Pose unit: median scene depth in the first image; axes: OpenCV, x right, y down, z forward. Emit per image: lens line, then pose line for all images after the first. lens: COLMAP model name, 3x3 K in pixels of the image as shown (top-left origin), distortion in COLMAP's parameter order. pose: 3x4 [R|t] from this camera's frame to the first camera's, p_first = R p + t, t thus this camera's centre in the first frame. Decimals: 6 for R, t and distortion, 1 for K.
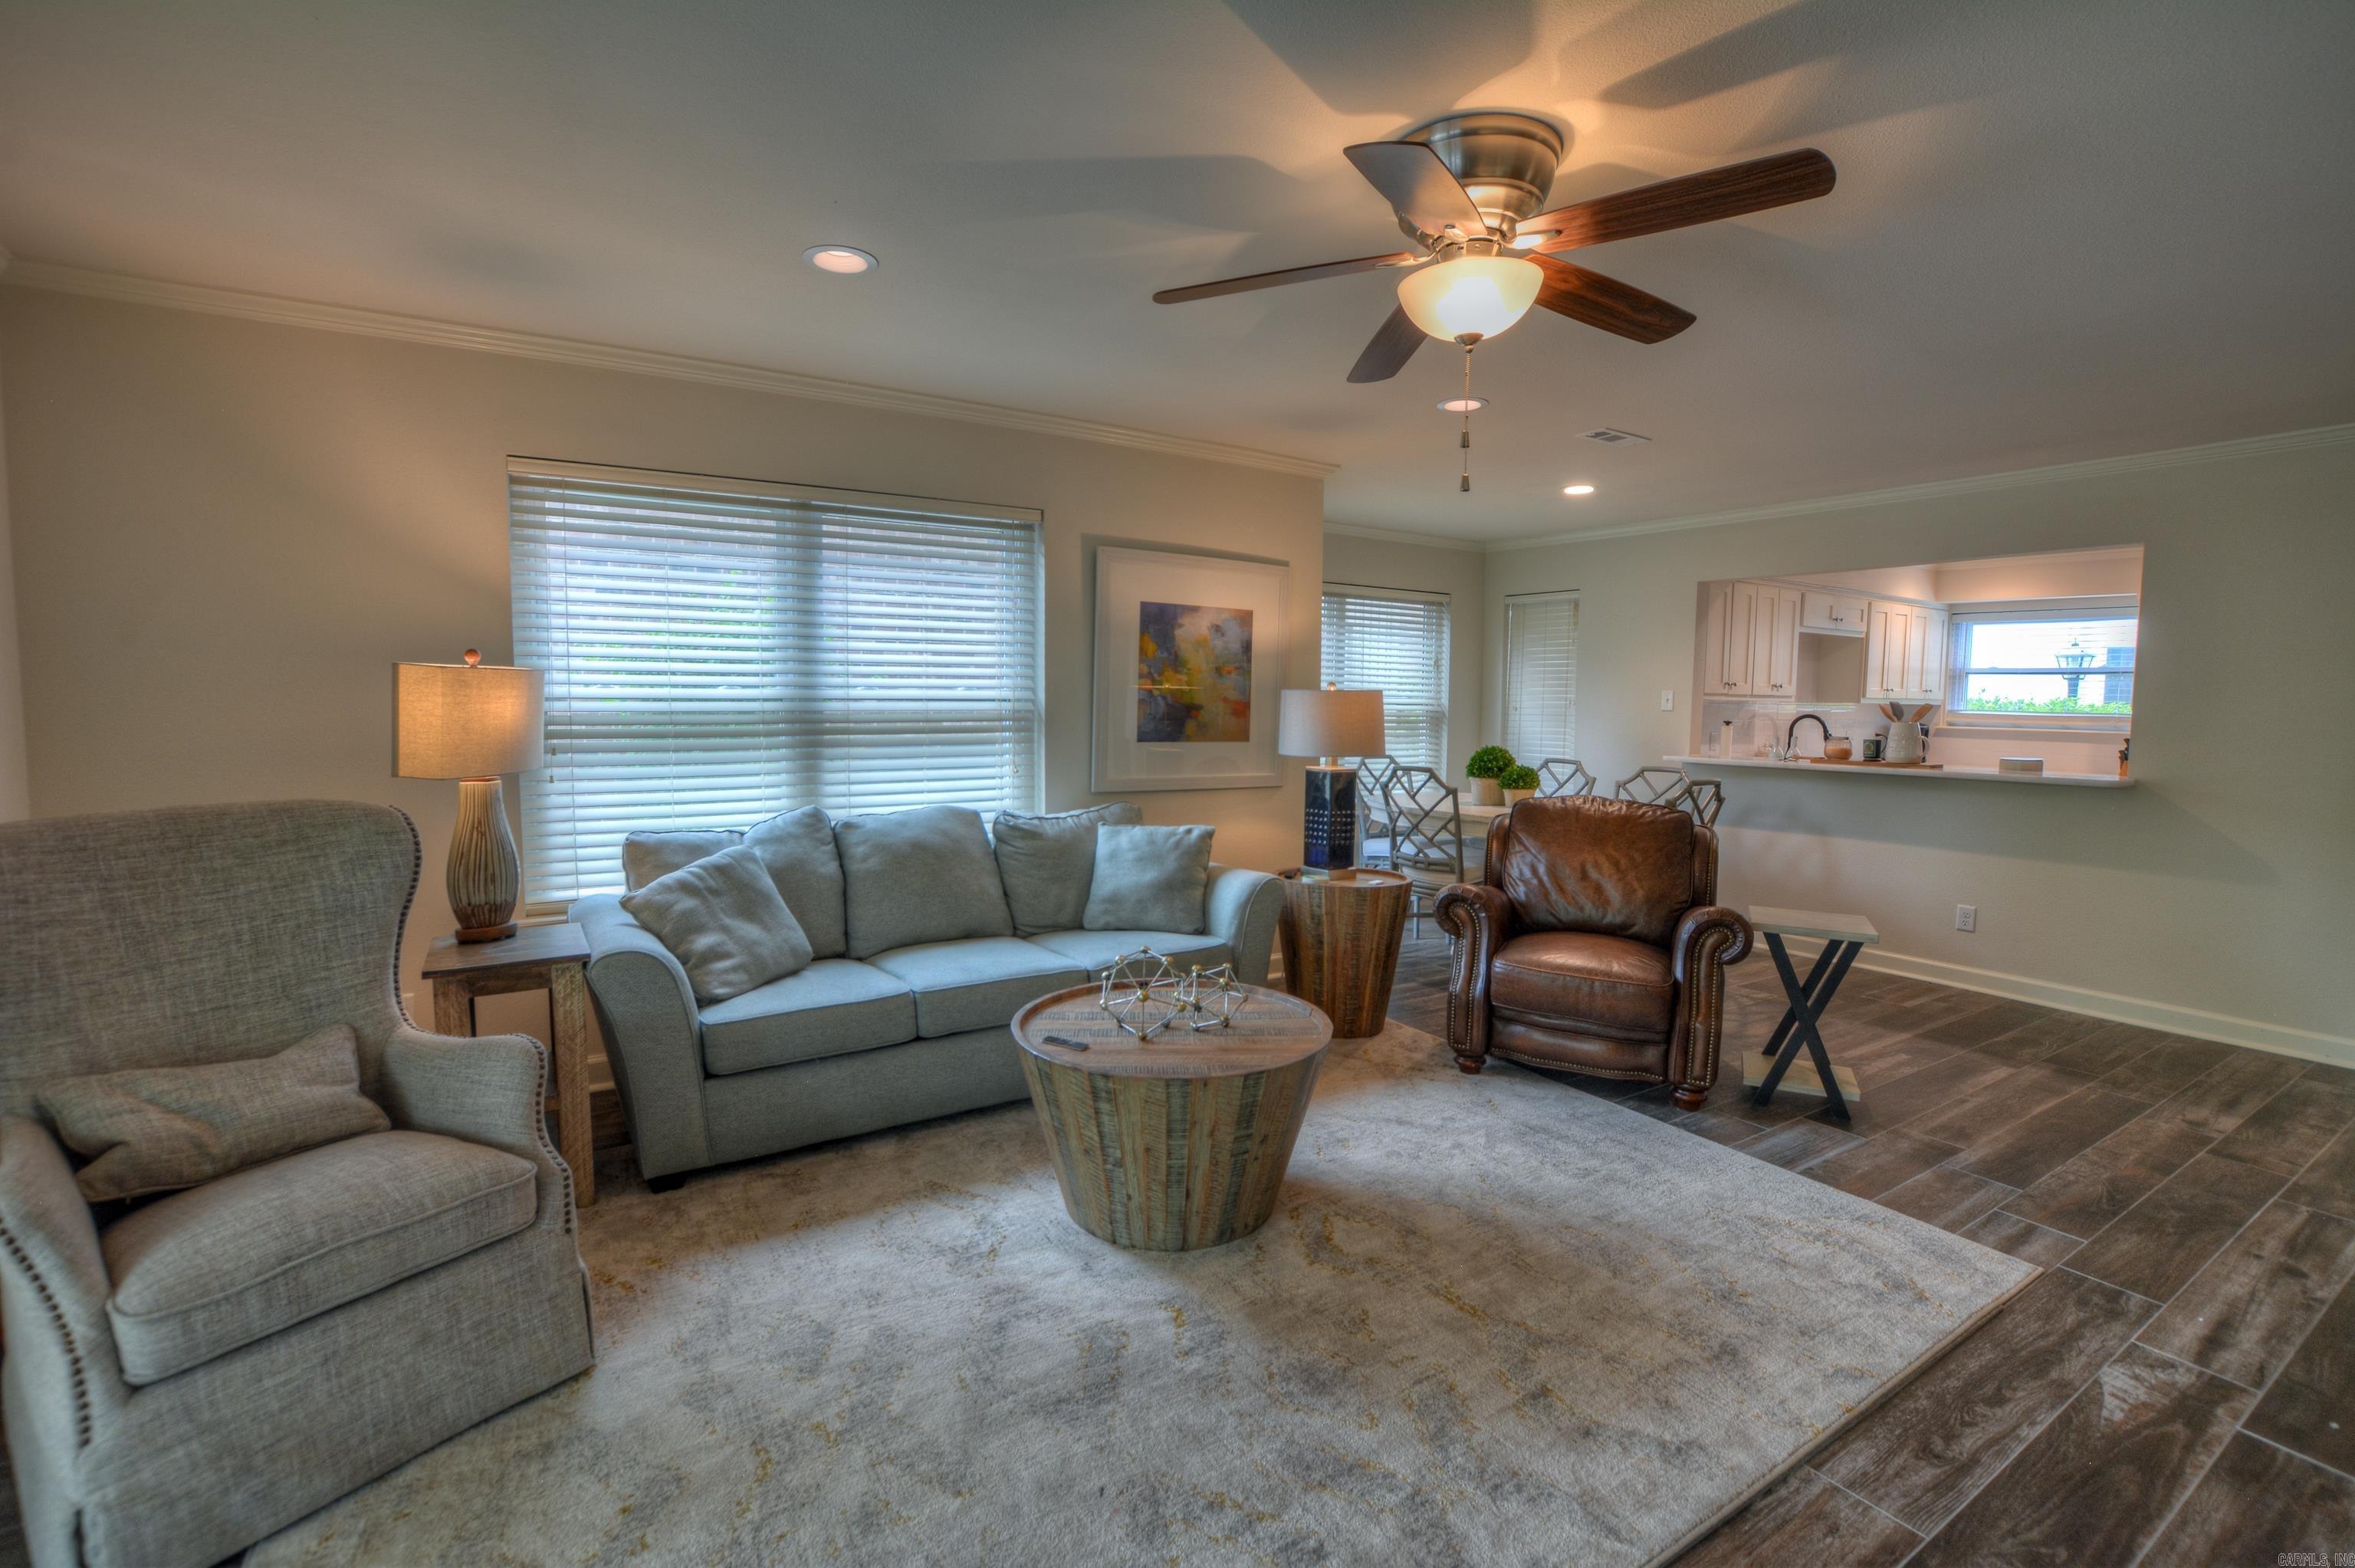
lens RADIAL K [[1043.0, 0, 1173.6], [0, 1043.0, 770.8], [0, 0, 1]] dist [-0.036525, 0.005889]
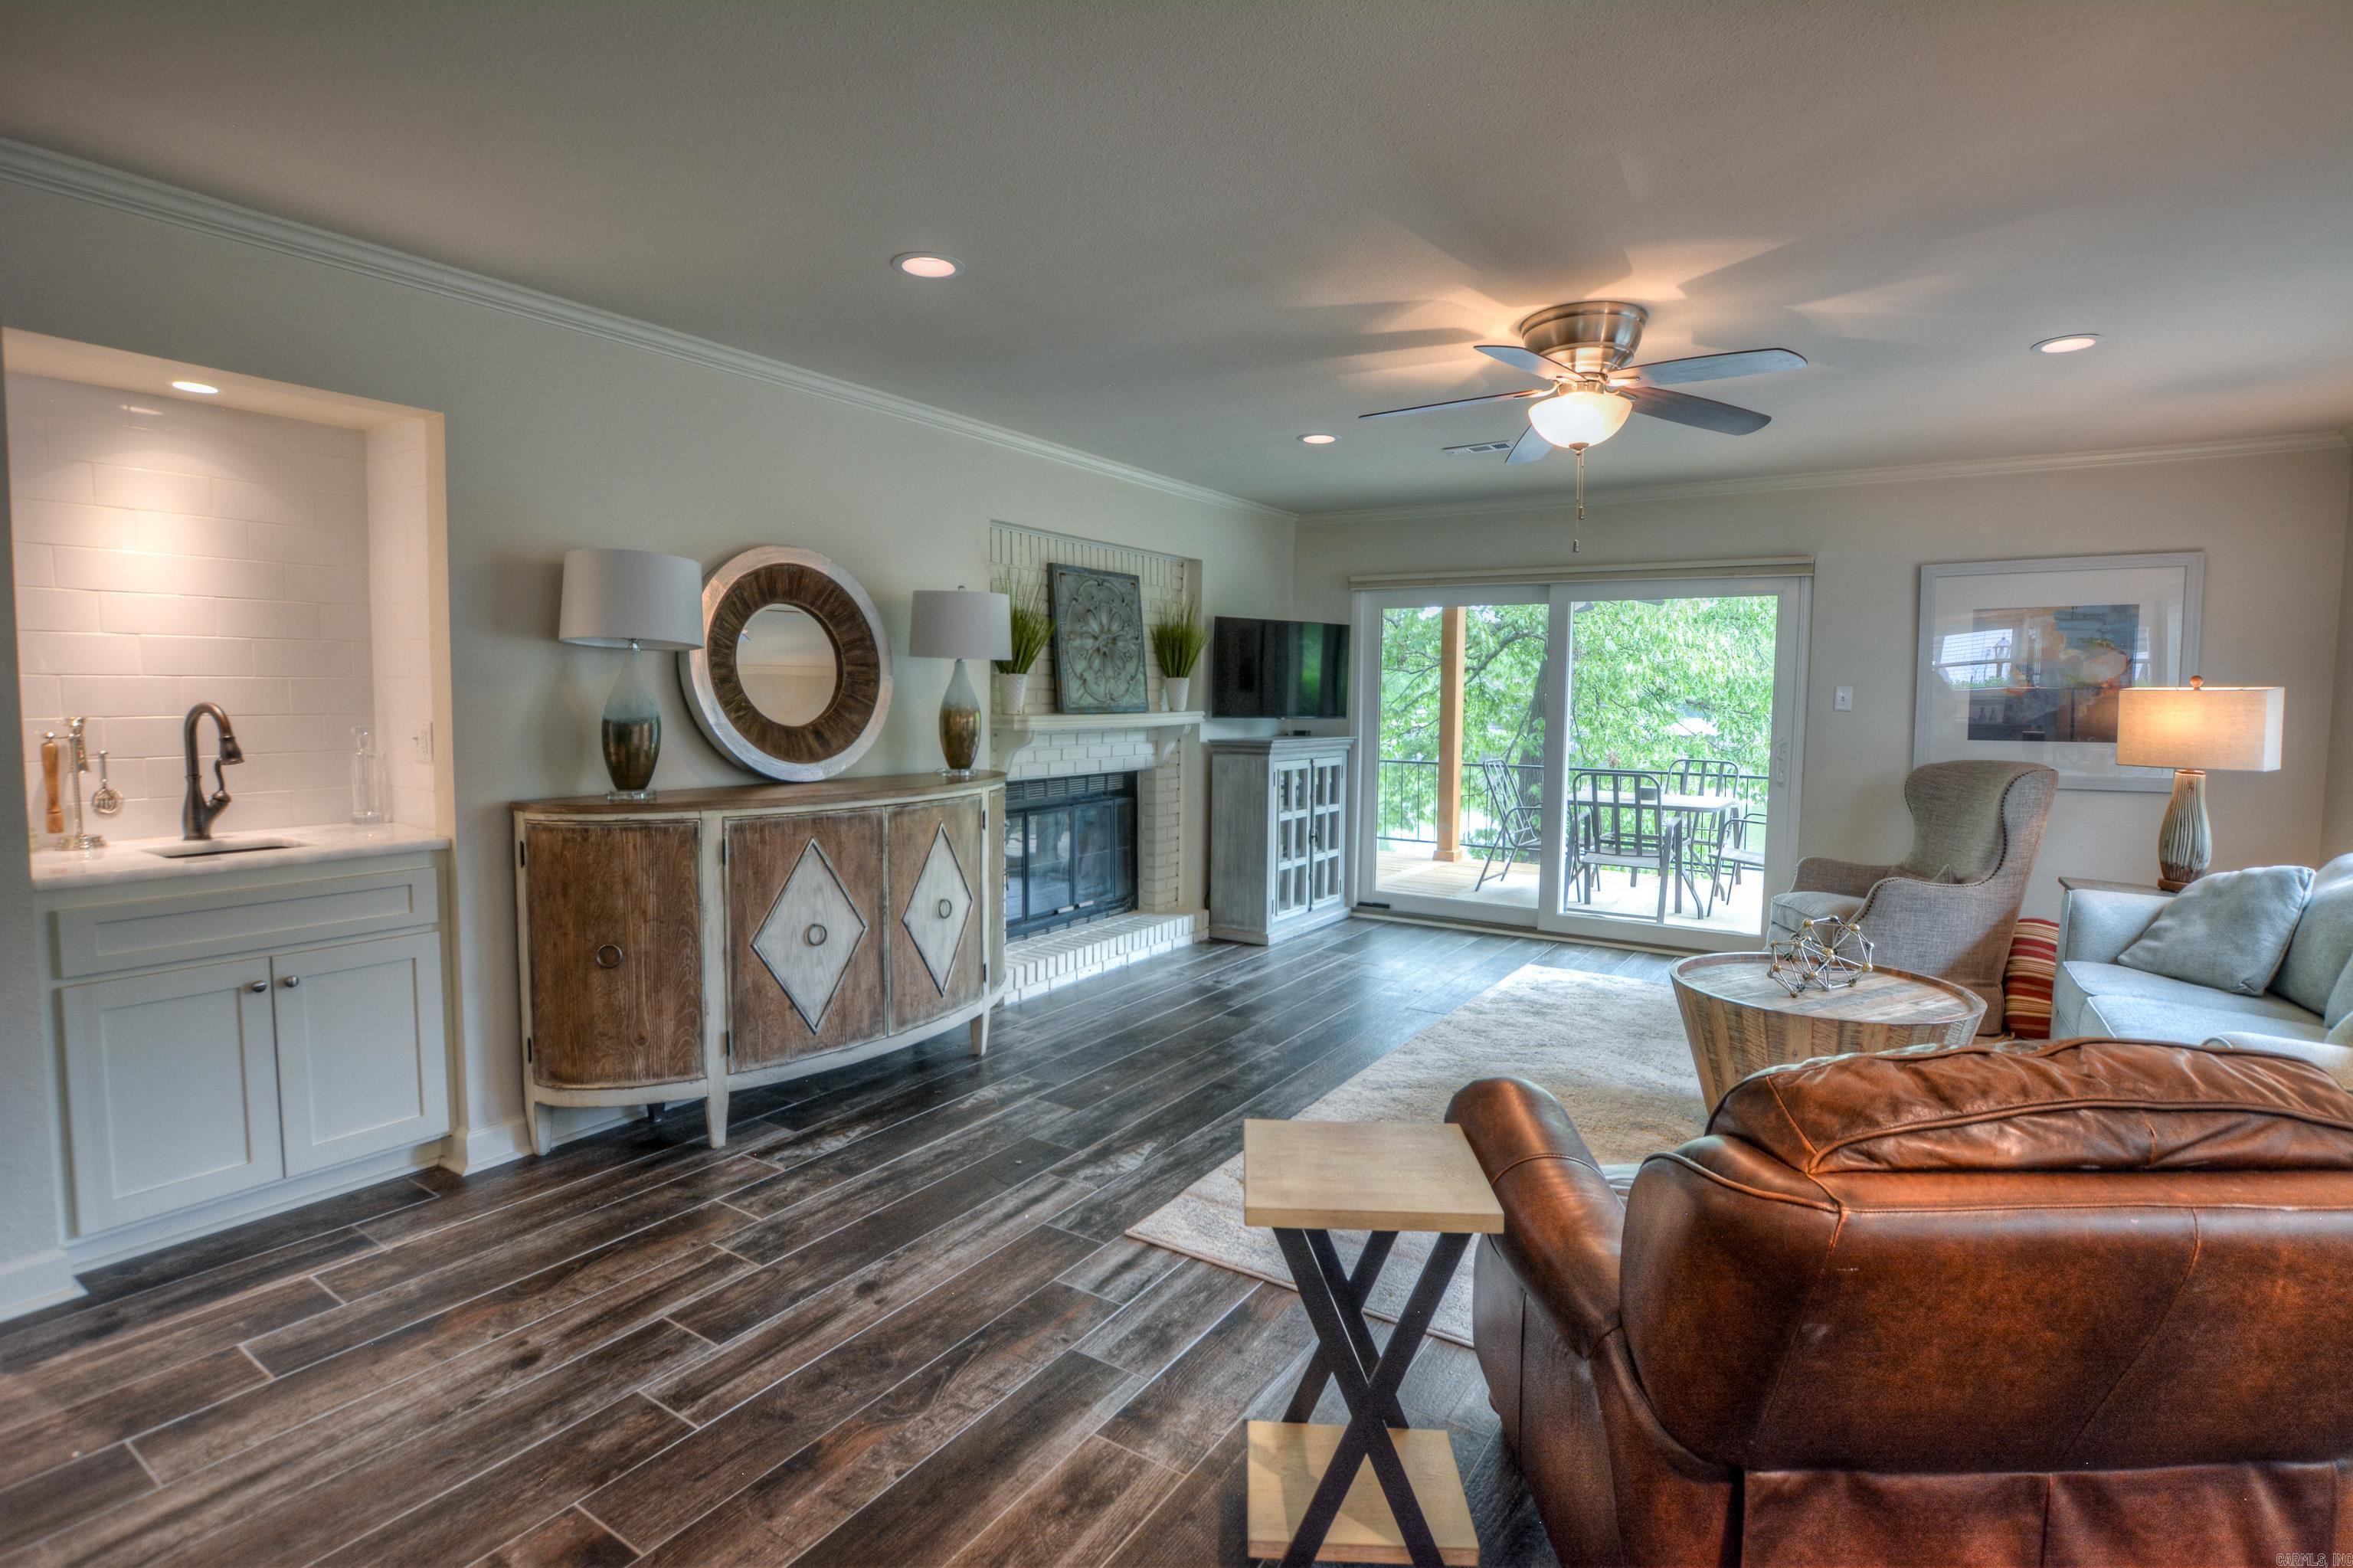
lens RADIAL K [[1121.2, 0, 1171.2], [0, 1121.2, 773.1], [0, 0, 1]] dist [-0.029887, 0.003908]
pose [[-0.912101, 0.009297, -0.409861, 1.057791], [-0.048213, 0.990373, 0.129759, -0.104366], [0.407121, 0.138114, -0.902871, 1.641262]]
